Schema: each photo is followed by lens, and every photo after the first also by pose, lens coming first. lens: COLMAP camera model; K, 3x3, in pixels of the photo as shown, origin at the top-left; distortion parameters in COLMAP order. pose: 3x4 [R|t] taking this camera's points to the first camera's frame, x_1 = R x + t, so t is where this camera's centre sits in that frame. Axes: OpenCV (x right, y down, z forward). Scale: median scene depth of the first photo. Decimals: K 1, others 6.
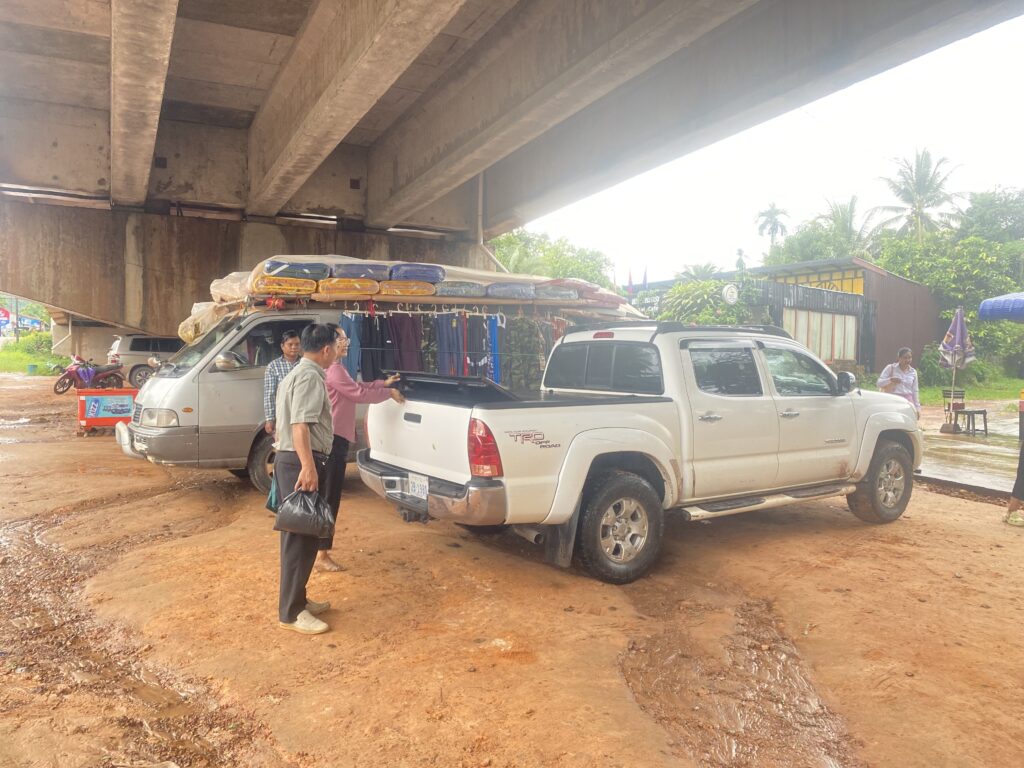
lens RADIAL K [[783.3, 0, 510.8], [0, 783.3, 374.4], [0, 0, 1]] dist [0.028213, -0.033273]
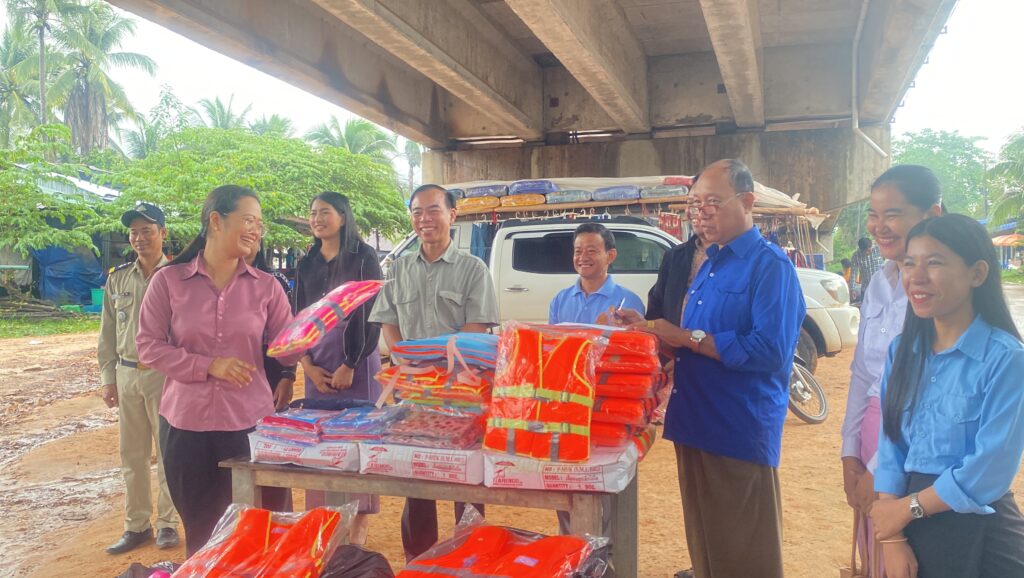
lens RADIAL K [[901.8, 0, 514.2], [0, 901.8, 290.5], [0, 0, 1]] dist [0.037369, -0.089732]
pose [[0.709334, -0.006850, -0.704839, 0.488266], [0.010414, 0.999945, 0.000763, 0.020609], [0.704795, -0.007882, 0.709367, -0.038140]]
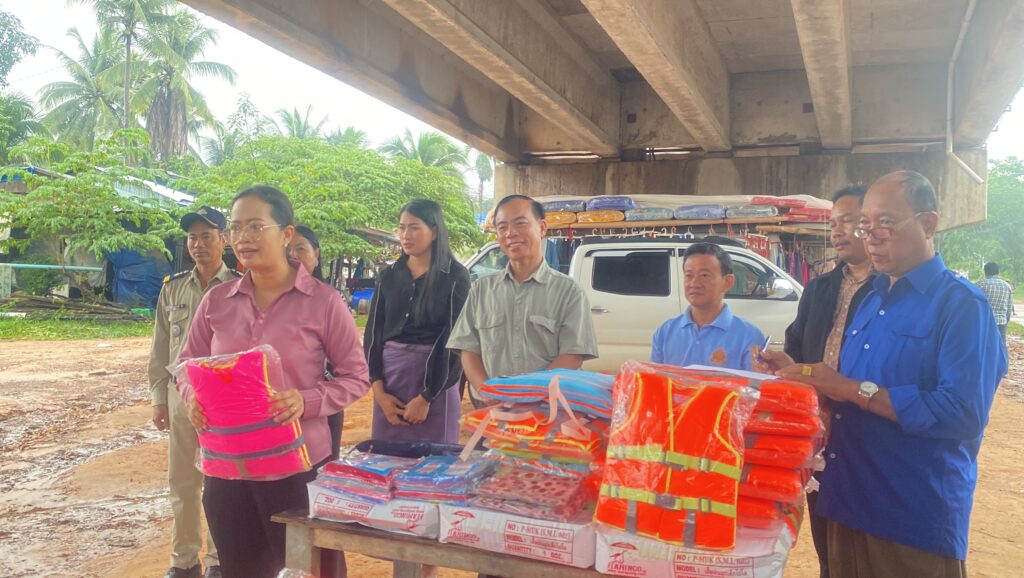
lens RADIAL K [[901.8, 0, 520.3], [0, 901.8, 279.2], [0, 0, 1]] dist [0.037369, -0.089732]
pose [[0.662360, -0.005317, -0.749167, 0.460194], [-0.024821, 0.999270, -0.029038, 0.018299], [0.748774, 0.037828, 0.661745, -0.022401]]
